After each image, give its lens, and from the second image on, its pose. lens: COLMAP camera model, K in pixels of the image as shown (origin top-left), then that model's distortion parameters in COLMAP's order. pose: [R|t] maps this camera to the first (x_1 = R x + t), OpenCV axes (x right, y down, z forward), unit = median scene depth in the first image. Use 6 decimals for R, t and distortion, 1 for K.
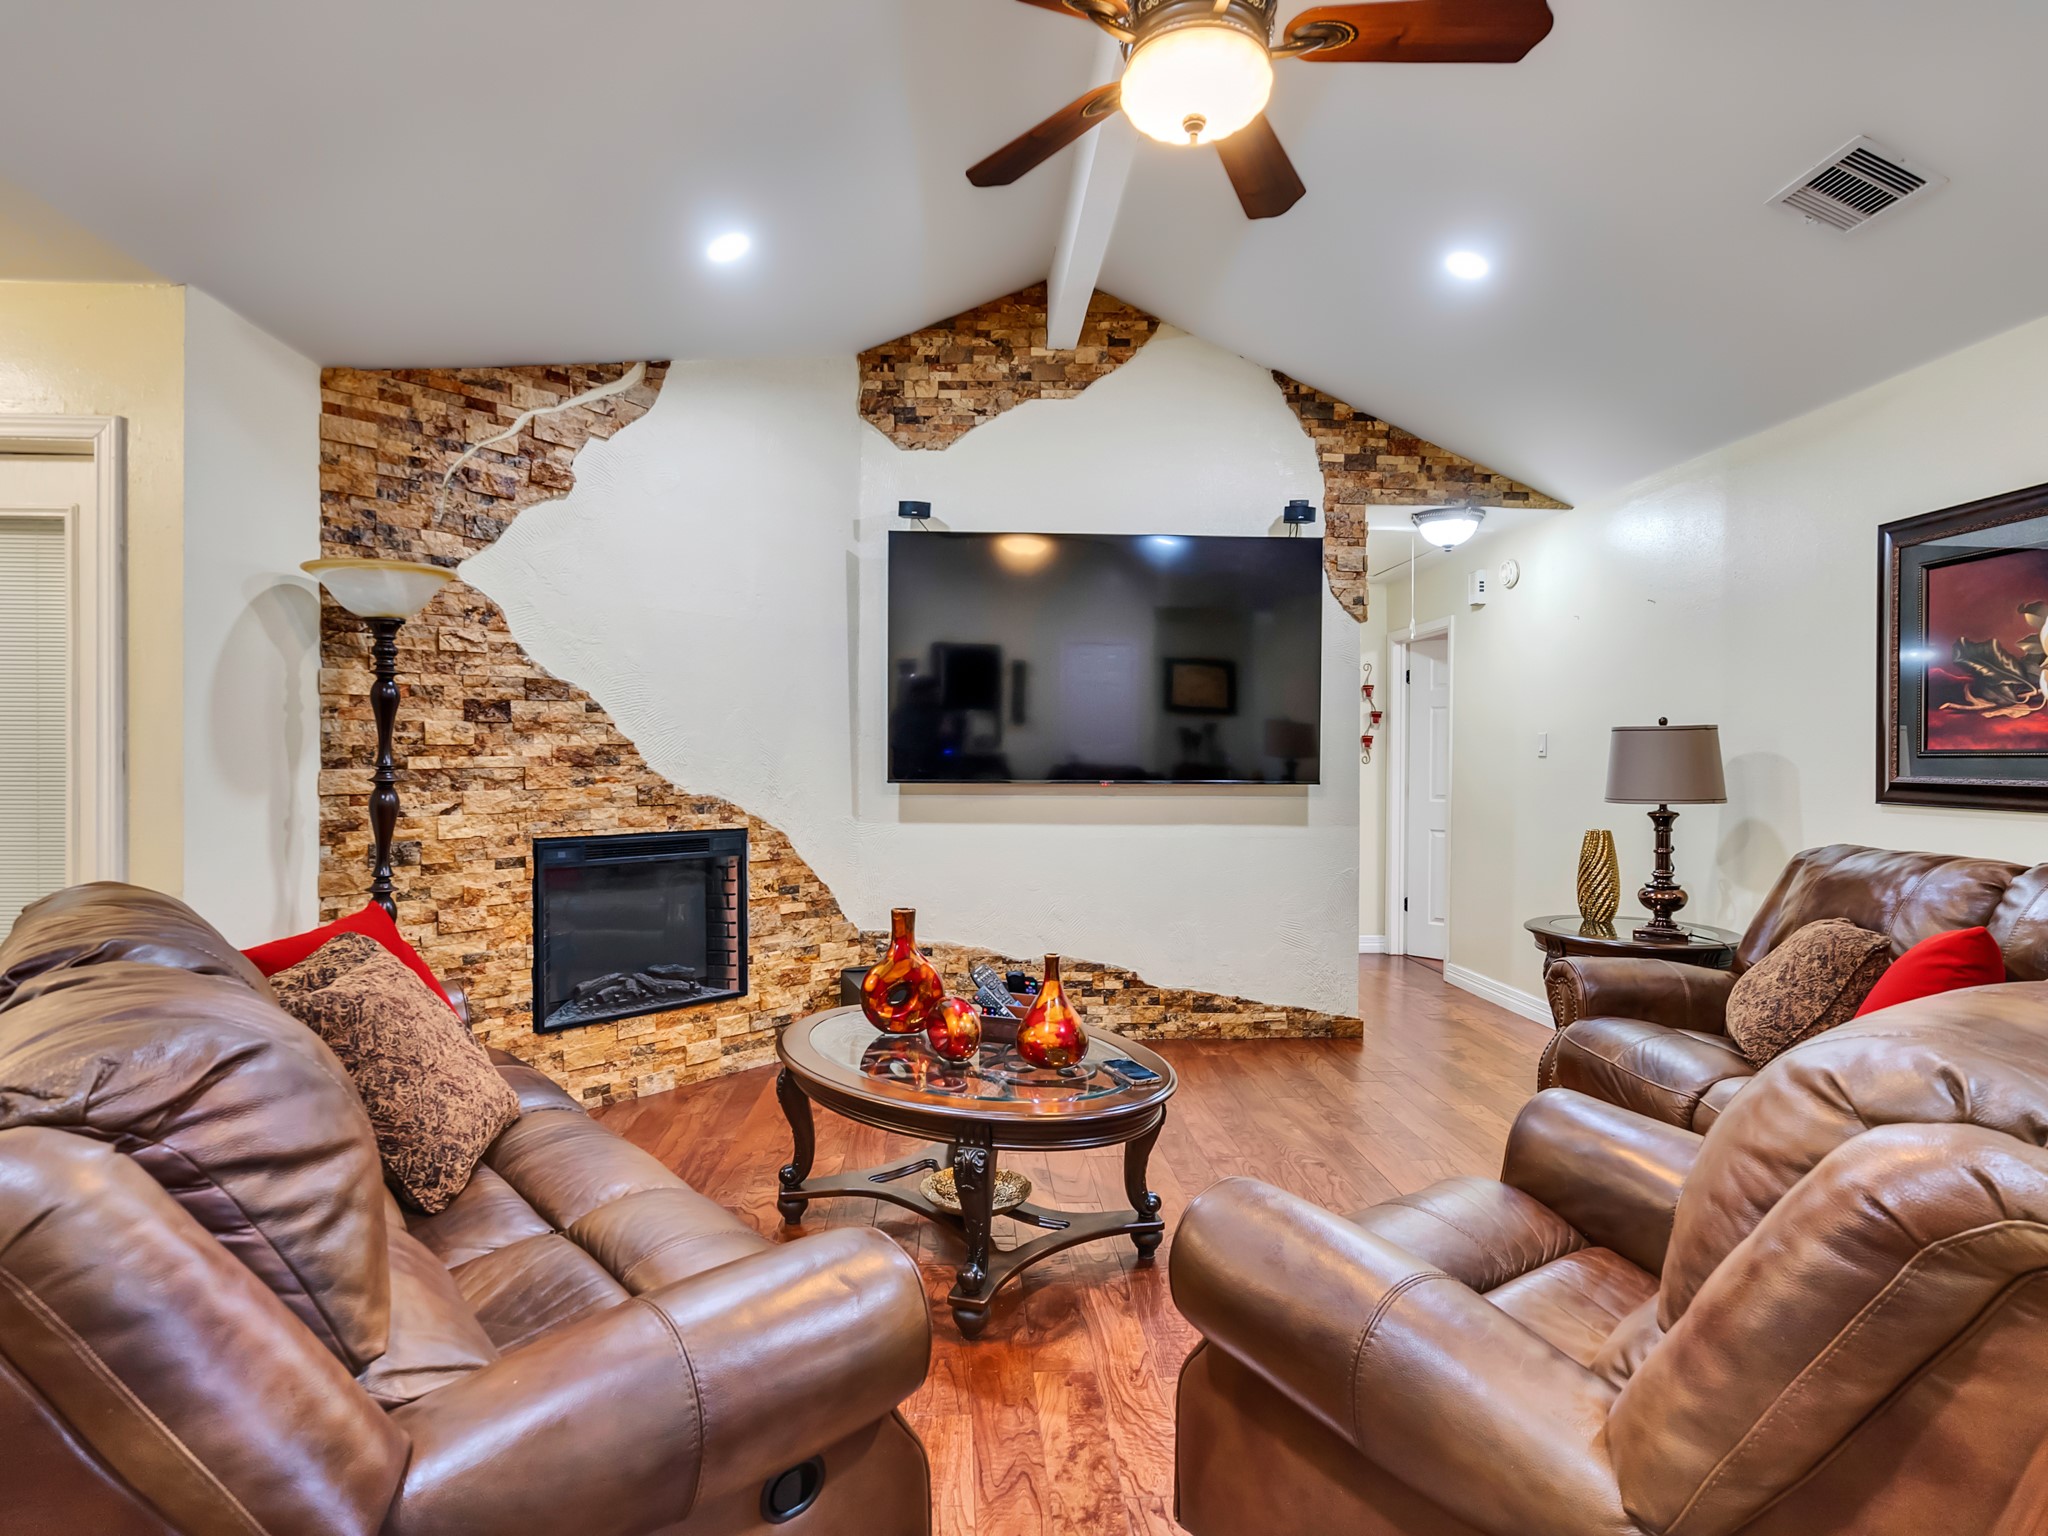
lens RADIAL K [[1051.8, 0, 1009.5], [0, 1051.8, 765.4], [0, 0, 1]] dist [-0.002978, 0.002449]
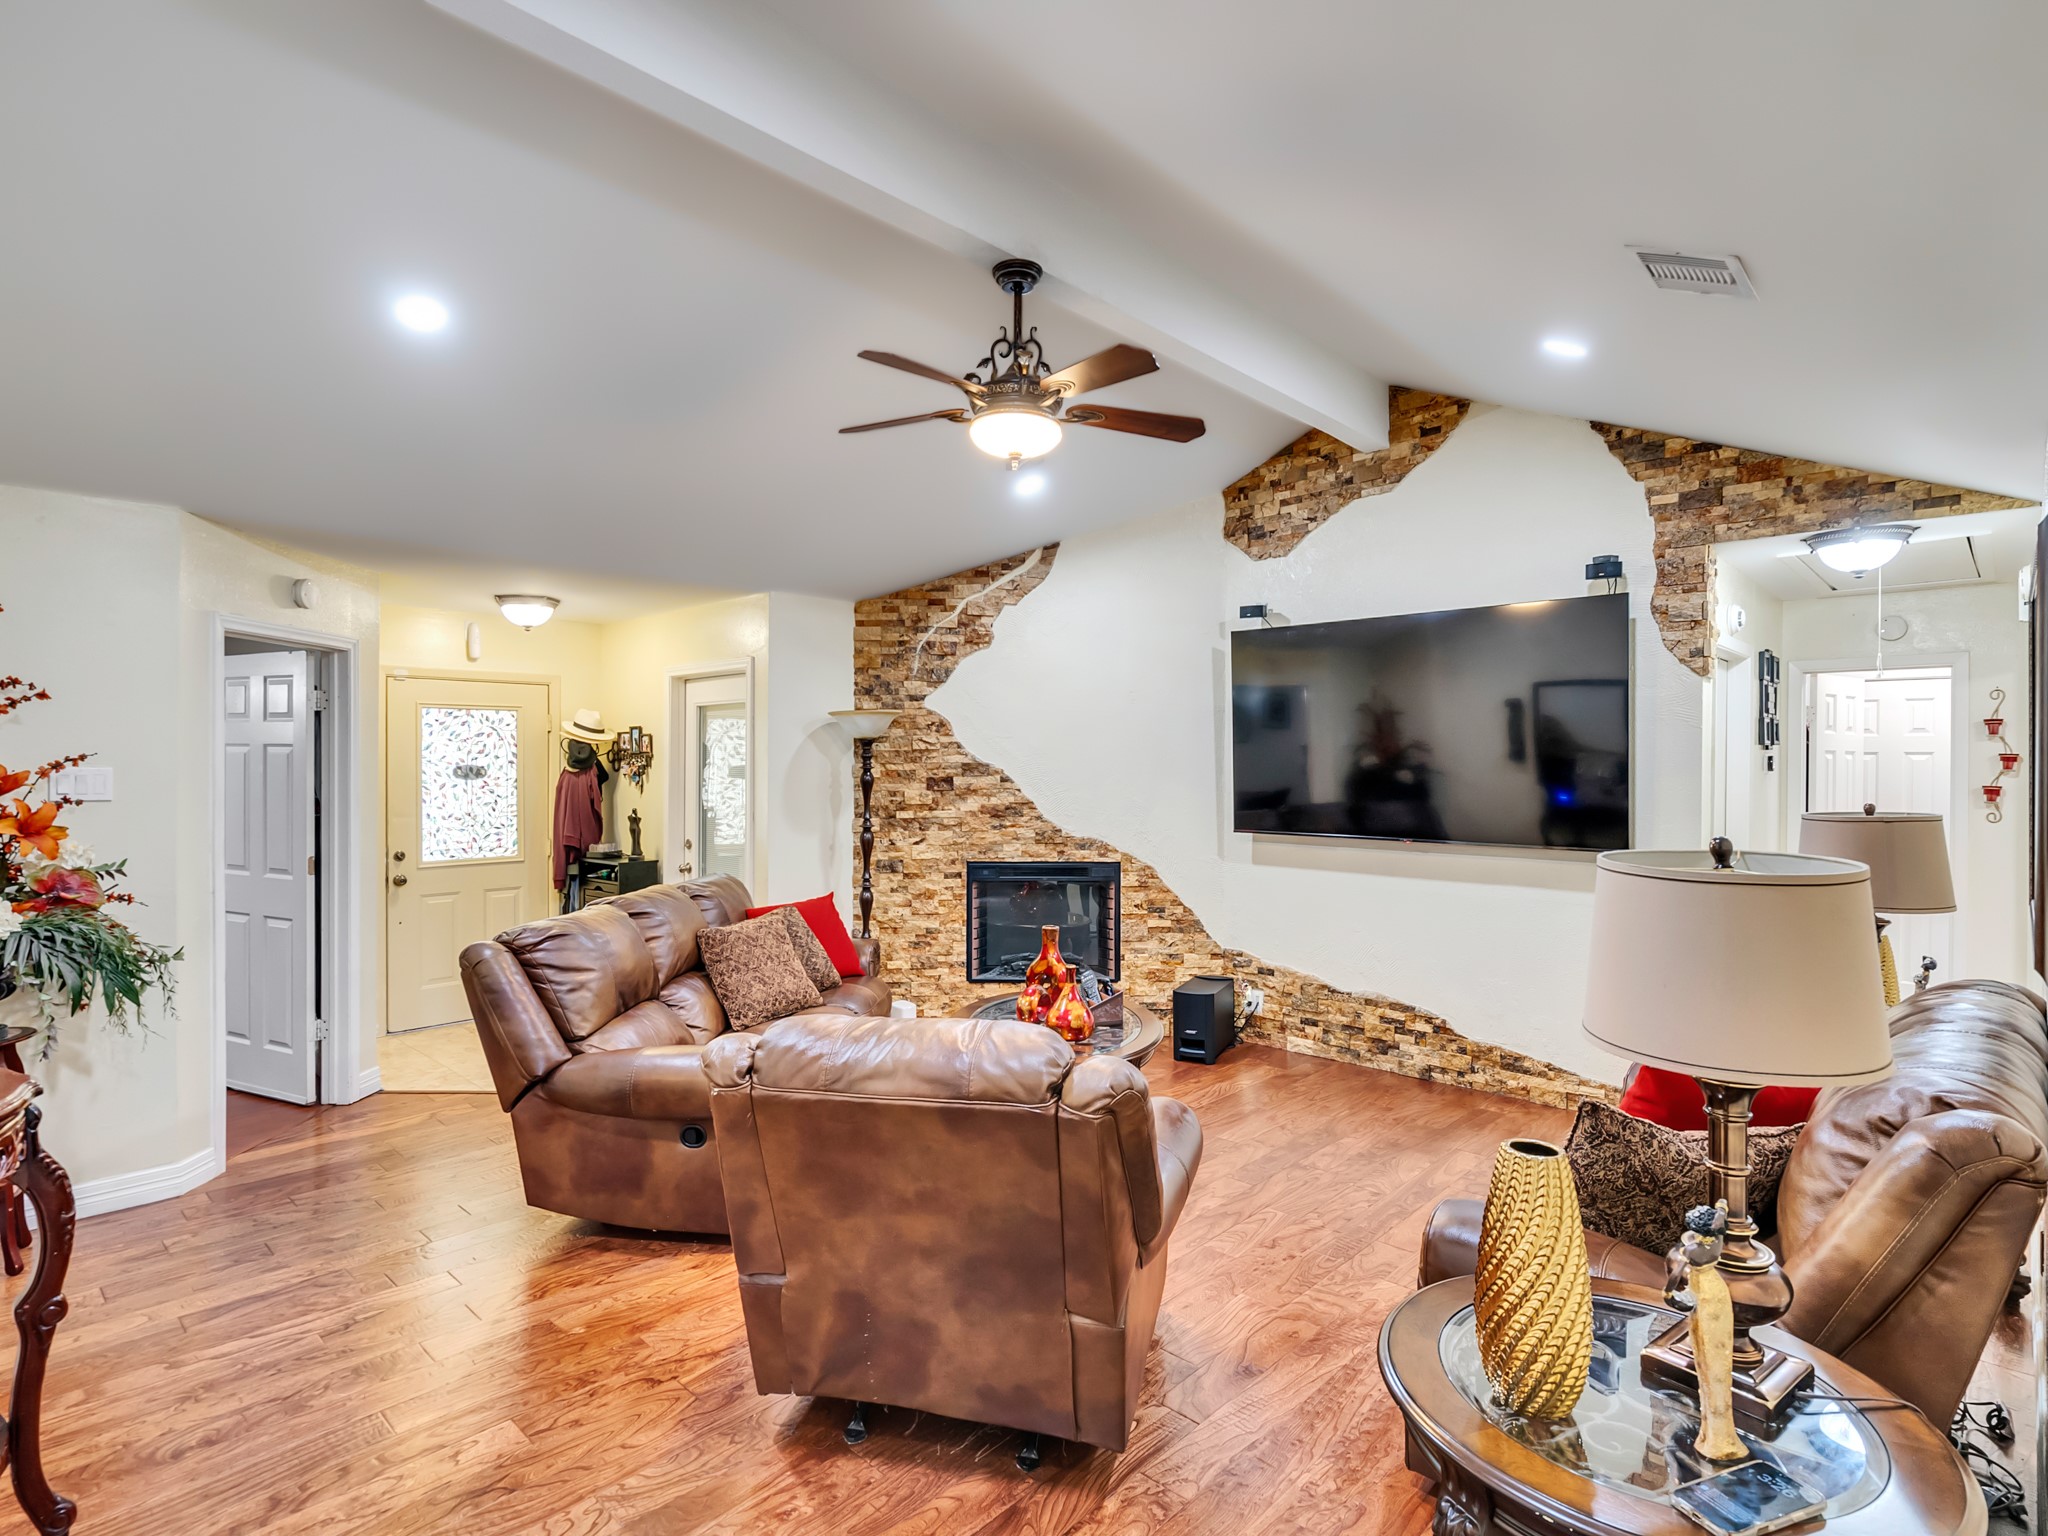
lens RADIAL K [[1051.8, 0, 1009.0], [0, 1051.8, 767.1], [0, 0, 1]] dist [-0.002978, 0.002449]
pose [[0.682800, -0.000697, -0.730605, 0.623834], [-0.002723, 0.999990, -0.003499, -0.056396], [0.730600, 0.004379, 0.682792, -0.050719]]
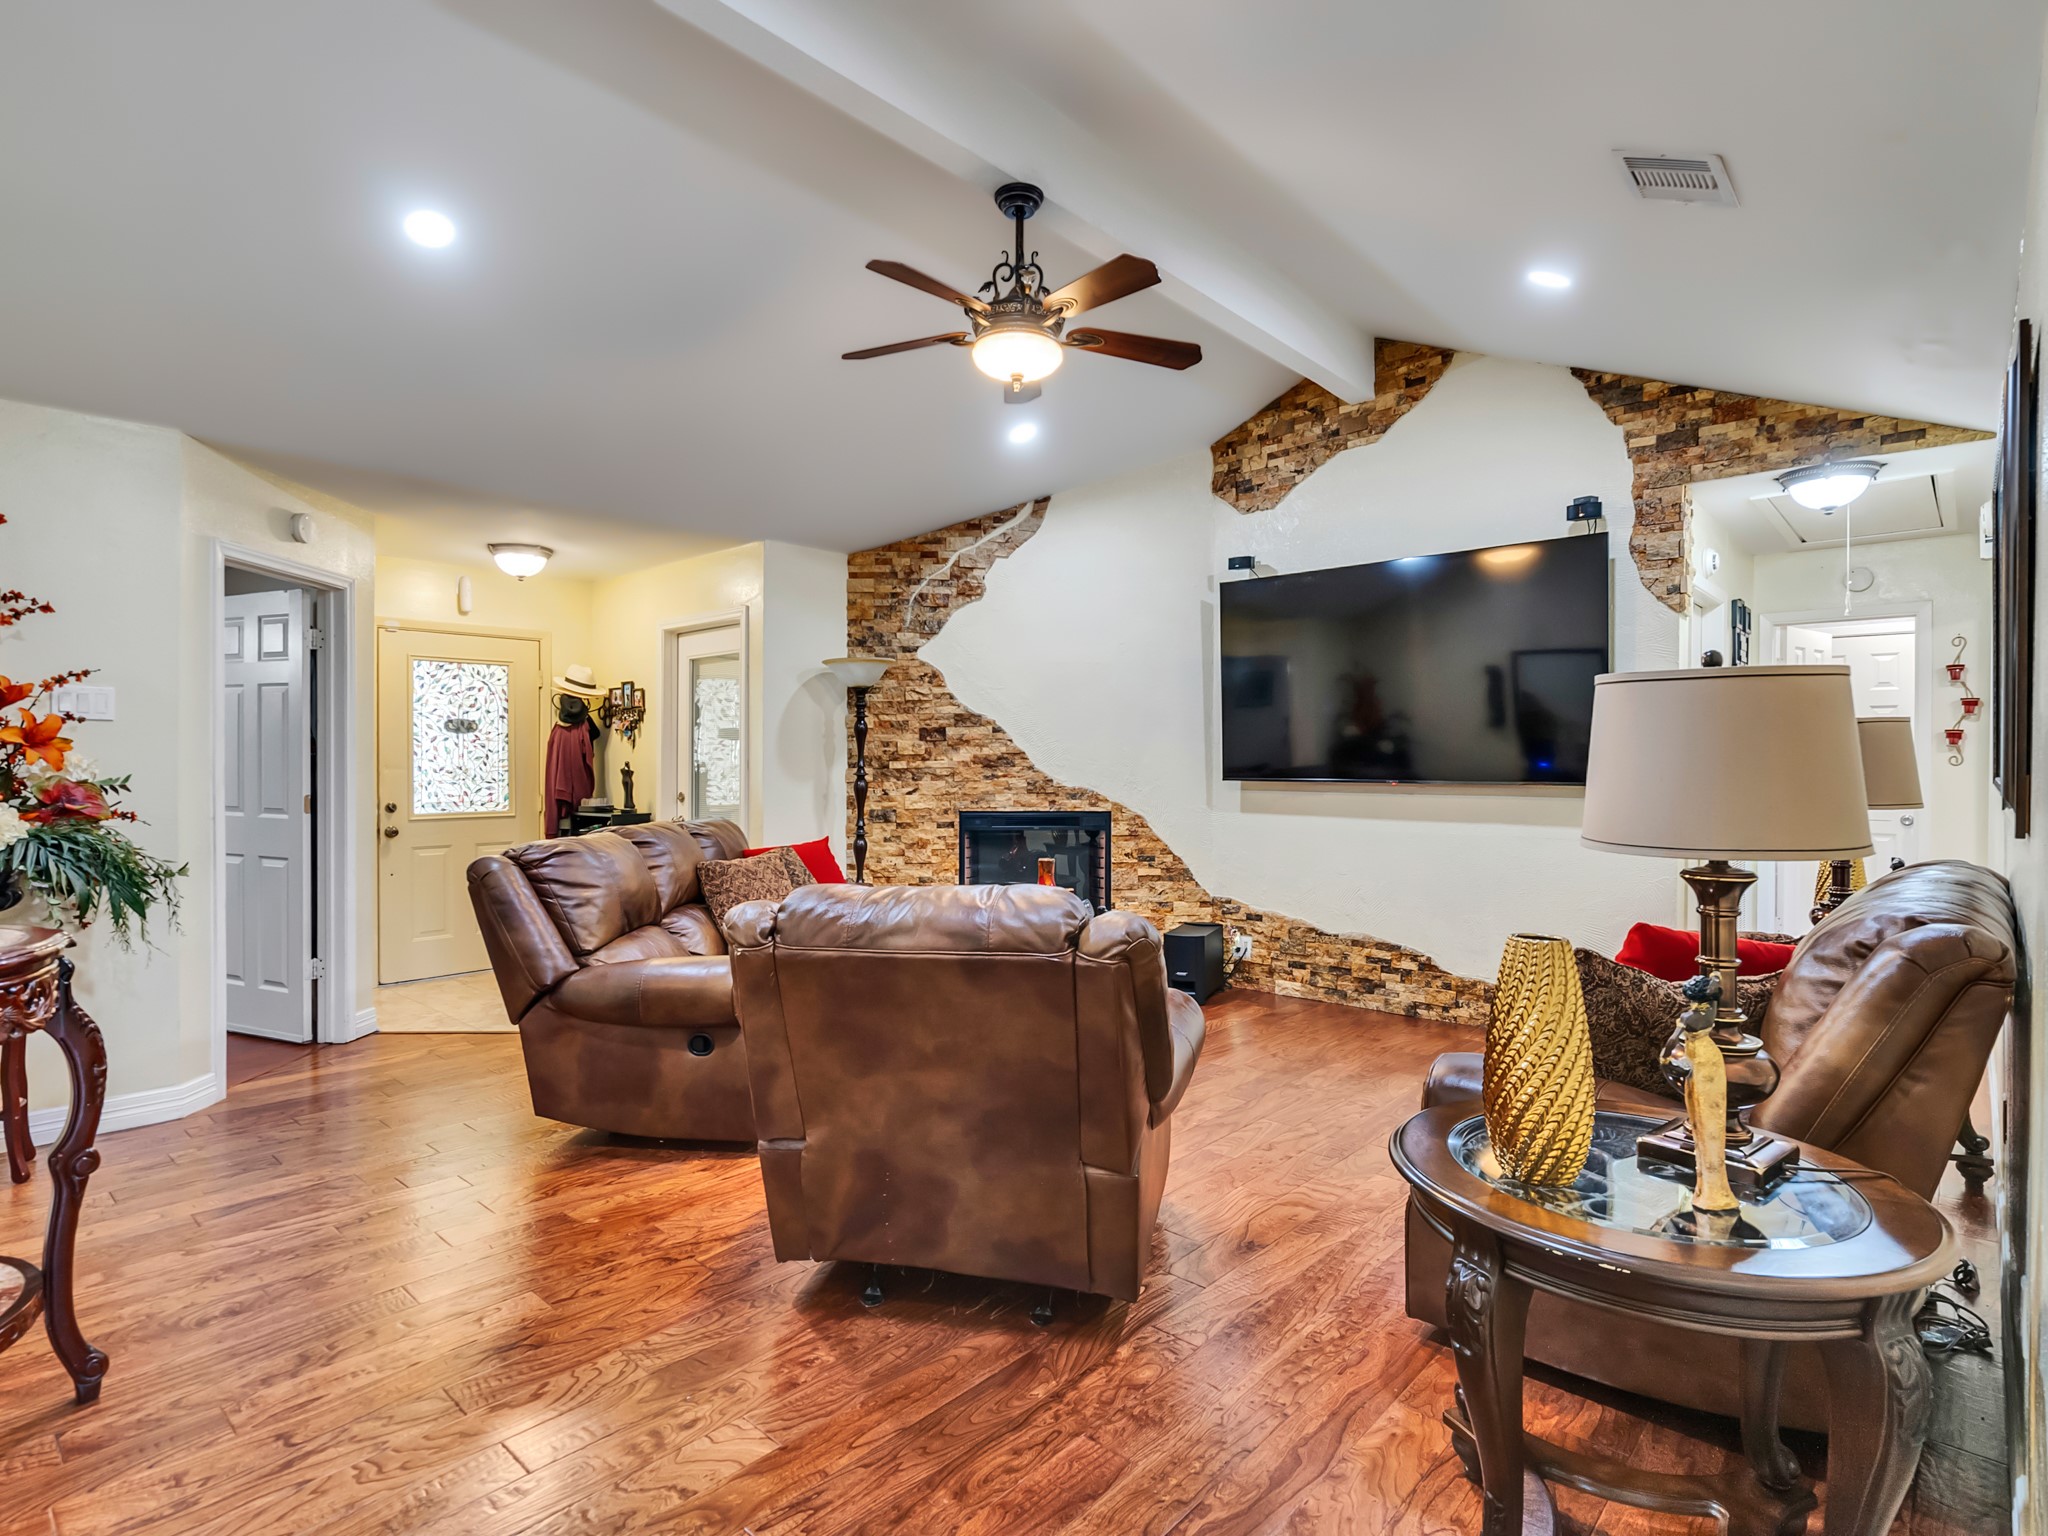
lens RADIAL K [[1051.8, 0, 1009.1], [0, 1051.8, 766.7], [0, 0, 1]] dist [-0.002978, 0.002449]
pose [[0.698250, -0.001560, -0.715852, 0.622325], [-0.001623, 0.999992, -0.003763, 0.005168], [0.715852, 0.003789, 0.698242, -0.073734]]
